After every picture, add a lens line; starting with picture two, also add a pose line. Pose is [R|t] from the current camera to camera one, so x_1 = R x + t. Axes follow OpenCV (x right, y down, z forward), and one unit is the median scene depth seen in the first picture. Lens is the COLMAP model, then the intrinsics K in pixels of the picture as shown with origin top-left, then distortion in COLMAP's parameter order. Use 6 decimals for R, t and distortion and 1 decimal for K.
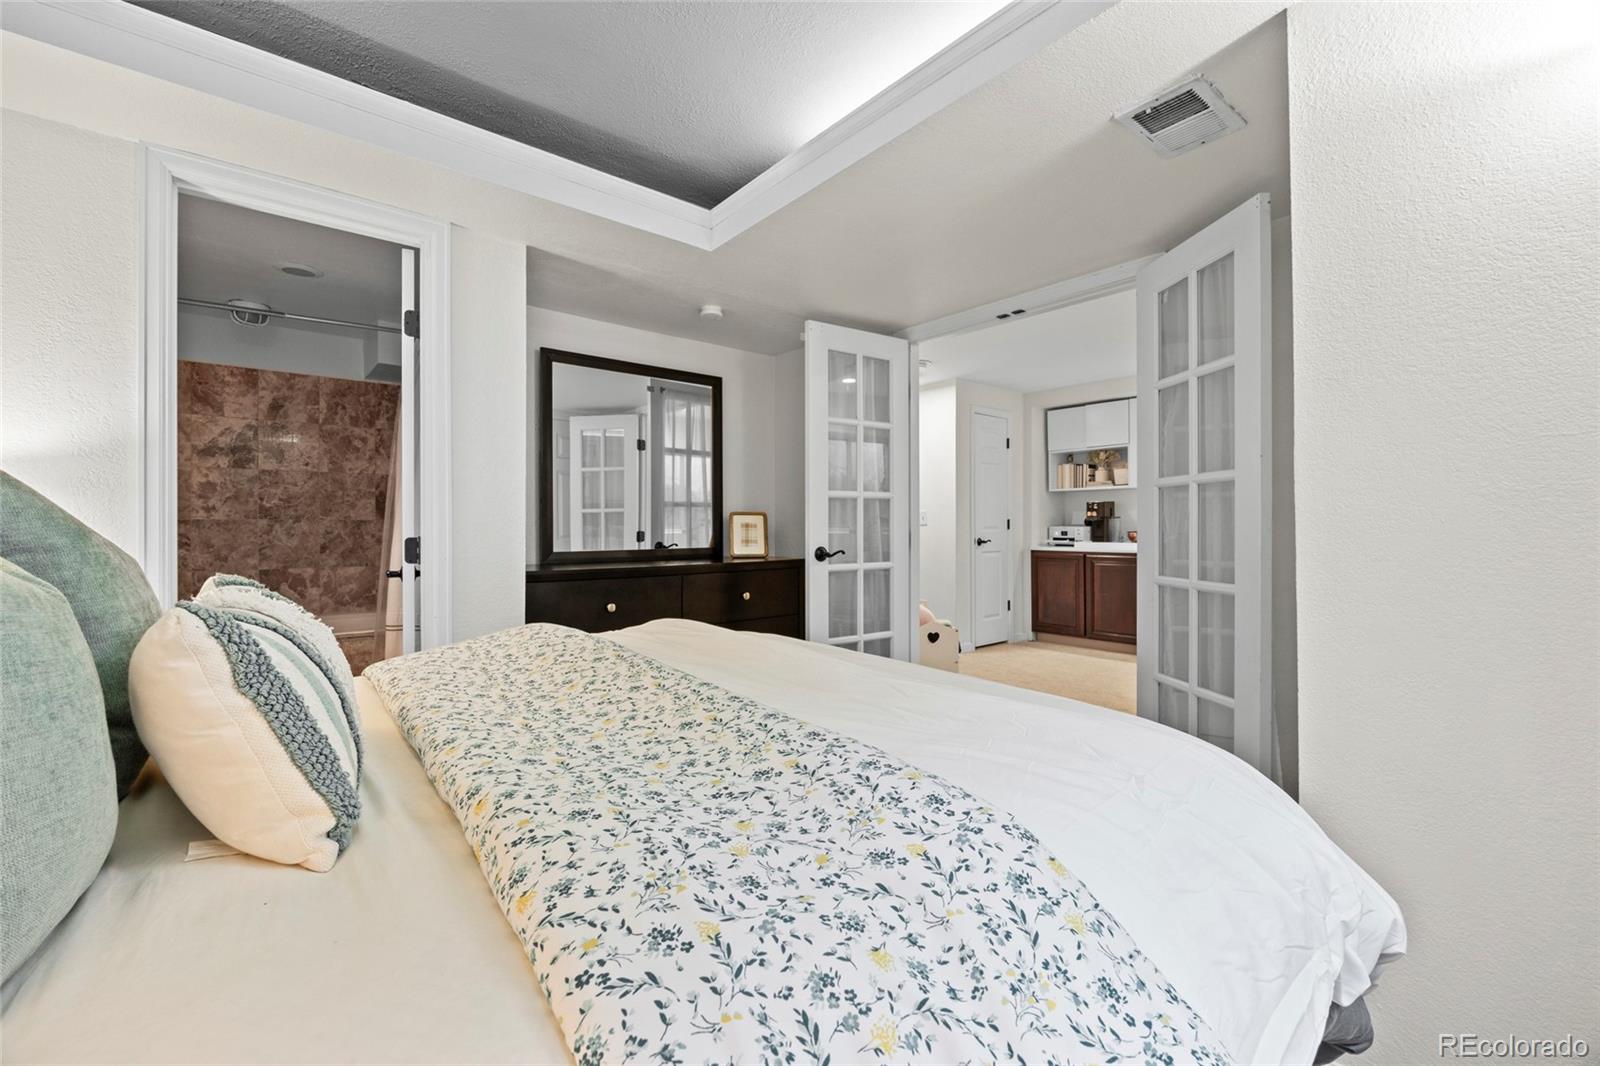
lens RADIAL K [[667.0, 0, 808.1], [0, 667.0, 538.4], [0, 0, 1]] dist [-0.009011, -0.000461]
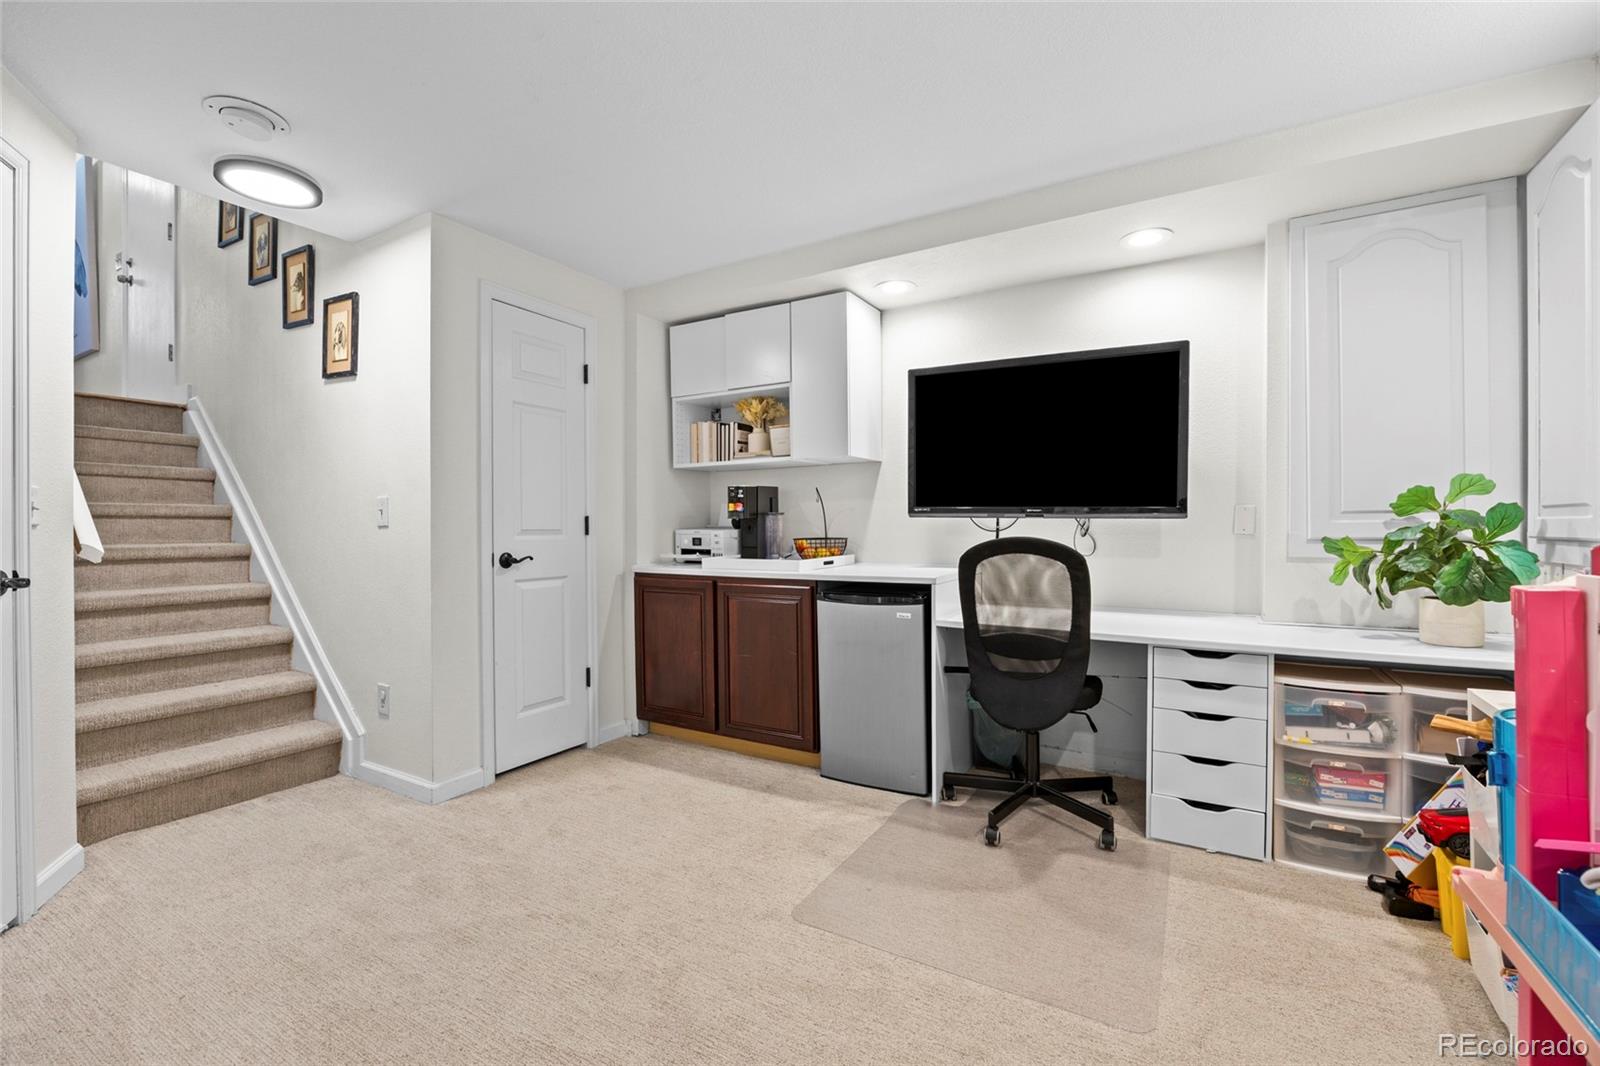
lens RADIAL K [[667.0, 0, 805.1], [0, 667.0, 535.5], [0, 0, 1]] dist [-0.009011, -0.000461]
pose [[0.943938, -0.001885, 0.330119, 0.288411], [0.002345, 0.999997, -0.000993, -0.011804], [-0.330116, 0.001711, 0.943939, 0.435604]]
